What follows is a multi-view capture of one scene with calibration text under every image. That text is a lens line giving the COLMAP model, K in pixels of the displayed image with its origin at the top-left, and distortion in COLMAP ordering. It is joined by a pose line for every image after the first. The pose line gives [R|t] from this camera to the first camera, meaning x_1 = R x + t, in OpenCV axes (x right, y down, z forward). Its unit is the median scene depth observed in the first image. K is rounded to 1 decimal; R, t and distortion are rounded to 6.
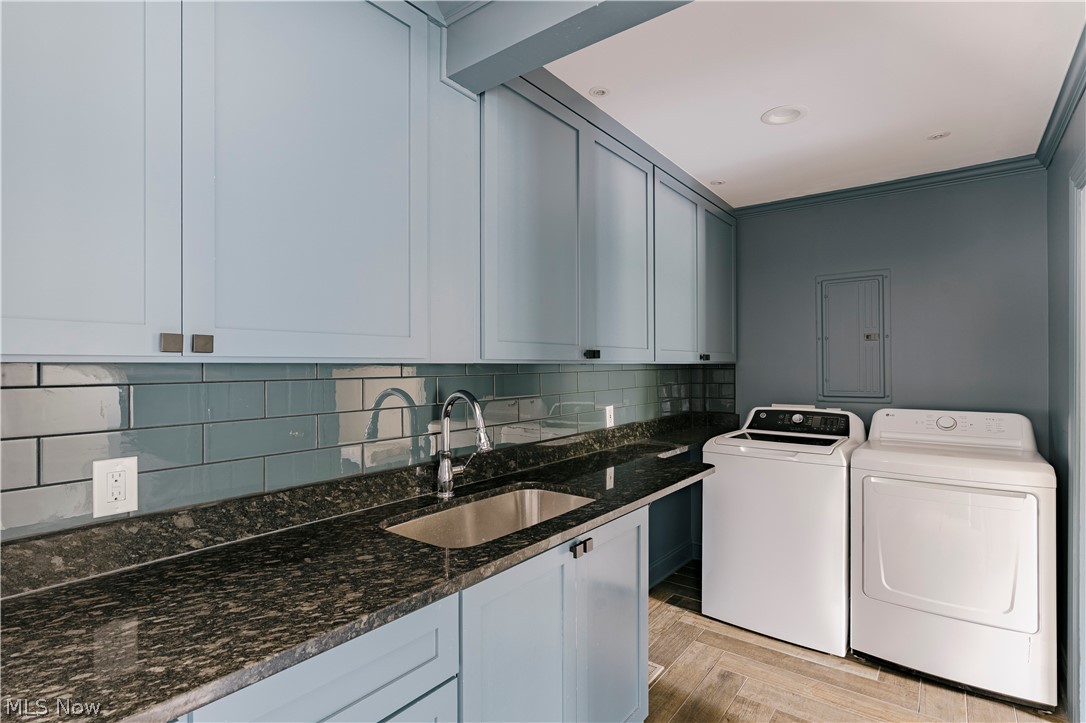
lens RADIAL K [[532.2, 0, 543.1], [0, 532.2, 365.3], [0, 0, 1]] dist [-0.006957, 0.002163]
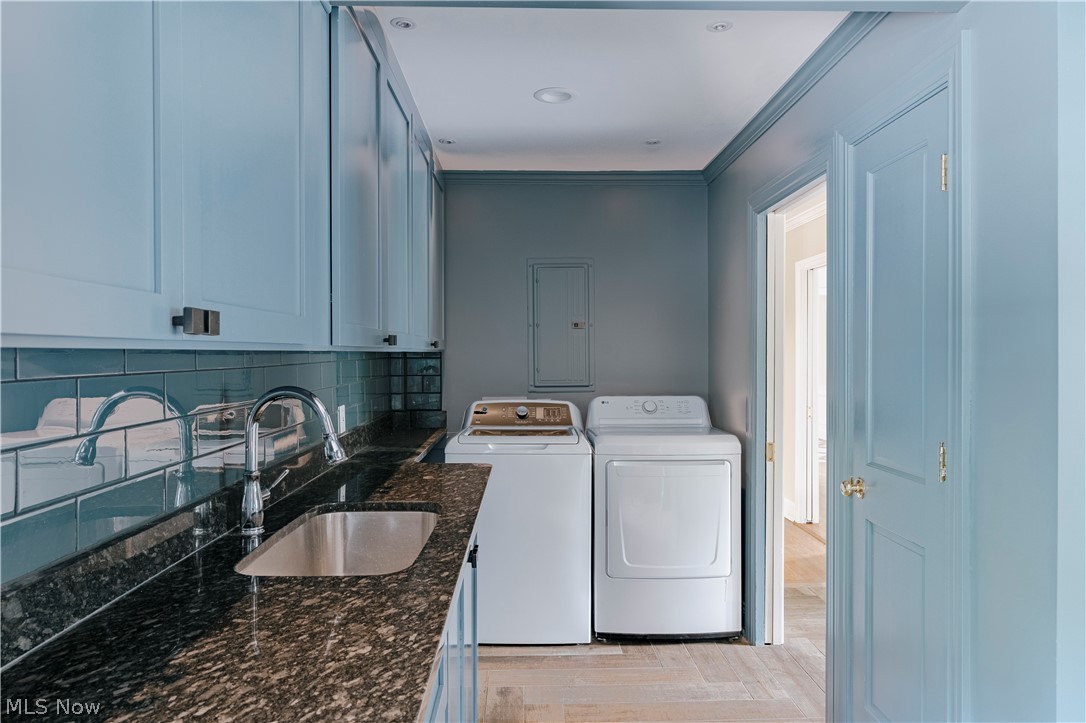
lens RADIAL K [[727.0, 0, 543.4], [0, 727.0, 358.0], [0, 0, 1]] dist [-0.000808, 0.005591]
pose [[0.776367, -0.003224, 0.630272, -0.680999], [-0.000074, 0.999986, 0.005207, 0.001688], [-0.630281, -0.004089, 0.776357, -0.029555]]
